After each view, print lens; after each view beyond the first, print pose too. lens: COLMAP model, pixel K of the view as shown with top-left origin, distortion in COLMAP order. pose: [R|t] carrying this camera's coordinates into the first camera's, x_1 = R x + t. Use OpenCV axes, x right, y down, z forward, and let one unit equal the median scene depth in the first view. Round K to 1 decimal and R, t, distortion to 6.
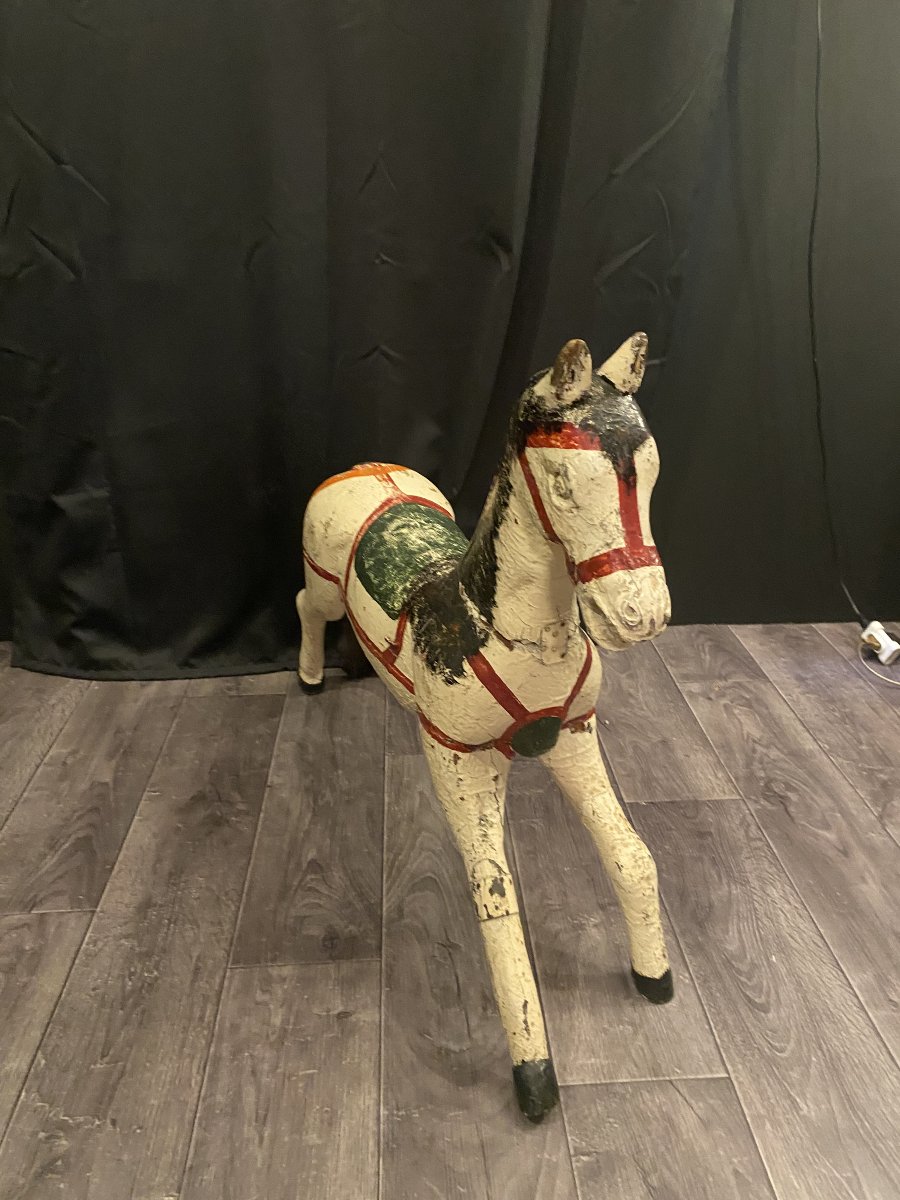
lens RADIAL K [[907.9, 0, 460.6], [0, 907.9, 605.4], [0, 0, 1]] dist [0.008516, -0.009401]
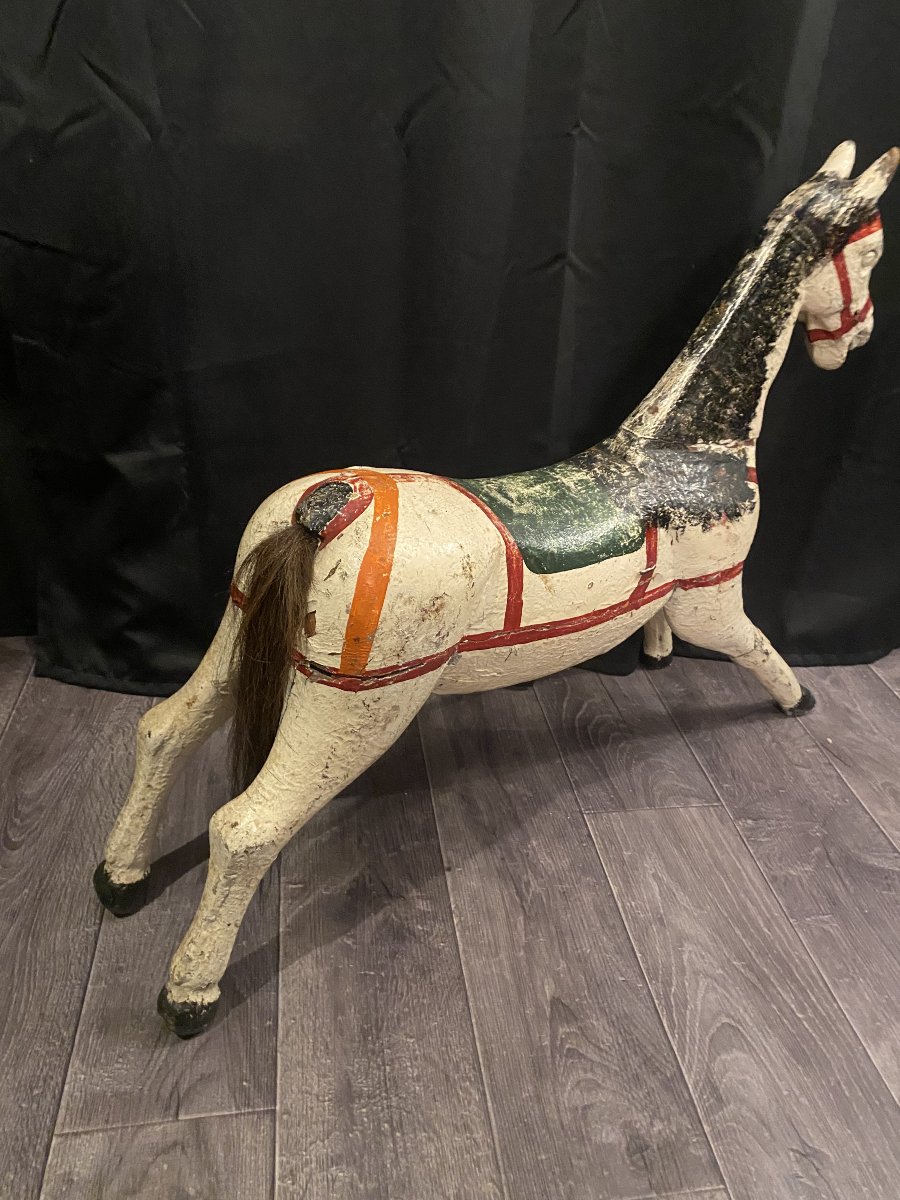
lens RADIAL K [[907.9, 0, 444.3], [0, 907.9, 586.4], [0, 0, 1]] dist [0.008516, -0.009401]
pose [[0.996852, -0.000638, 0.079282, -0.277185], [-0.006074, 0.996414, 0.084397, -0.091145], [-0.079051, -0.084613, 0.993273, 0.297881]]
